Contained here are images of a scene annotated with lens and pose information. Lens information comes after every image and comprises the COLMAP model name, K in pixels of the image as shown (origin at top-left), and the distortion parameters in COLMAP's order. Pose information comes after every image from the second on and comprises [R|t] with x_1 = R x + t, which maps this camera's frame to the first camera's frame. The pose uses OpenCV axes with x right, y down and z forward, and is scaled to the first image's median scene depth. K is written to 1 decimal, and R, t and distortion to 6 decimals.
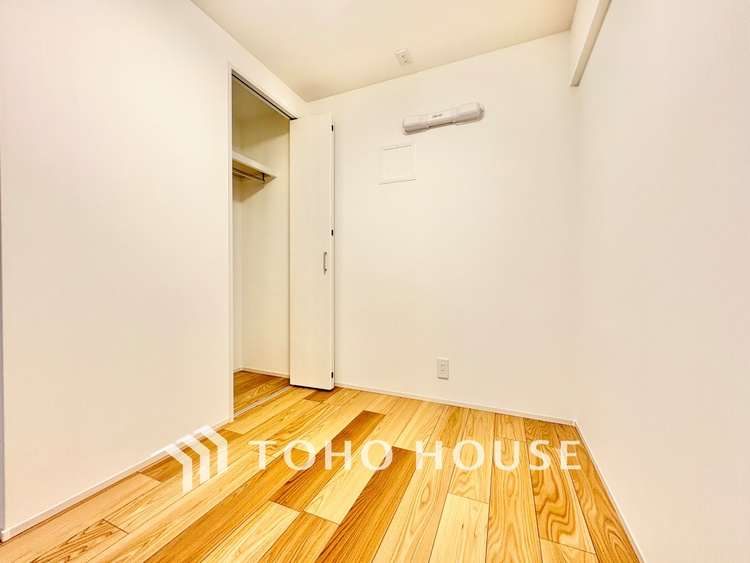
lens RADIAL K [[300.7, 0, 375.0], [0, 300.7, 281.5], [0, 0, 1]] dist [-0.000281, 0.000588]
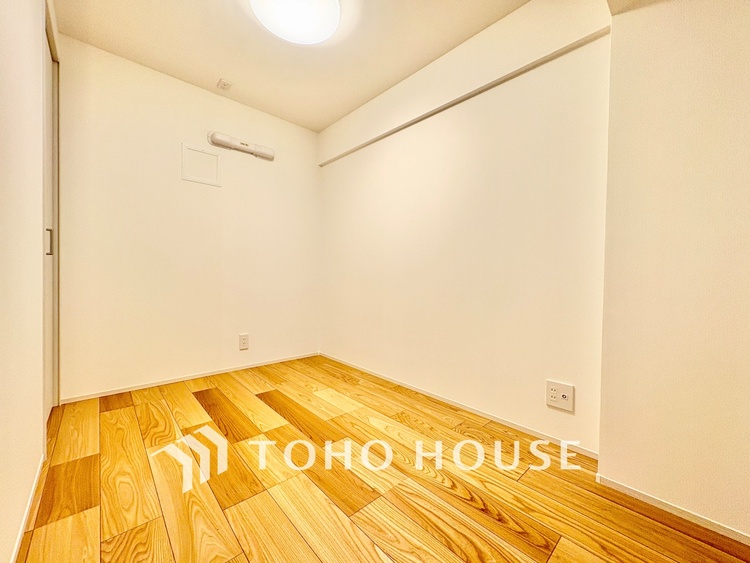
lens RADIAL K [[300.7, 0, 375.0], [0, 300.7, 281.5], [0, 0, 1]] dist [-0.000281, 0.000588]
pose [[0.408007, -0.011864, 0.912902, -0.785225], [-0.000791, 0.999911, 0.013349, 0.015803], [-0.912978, -0.006169, 0.407961, -0.037758]]
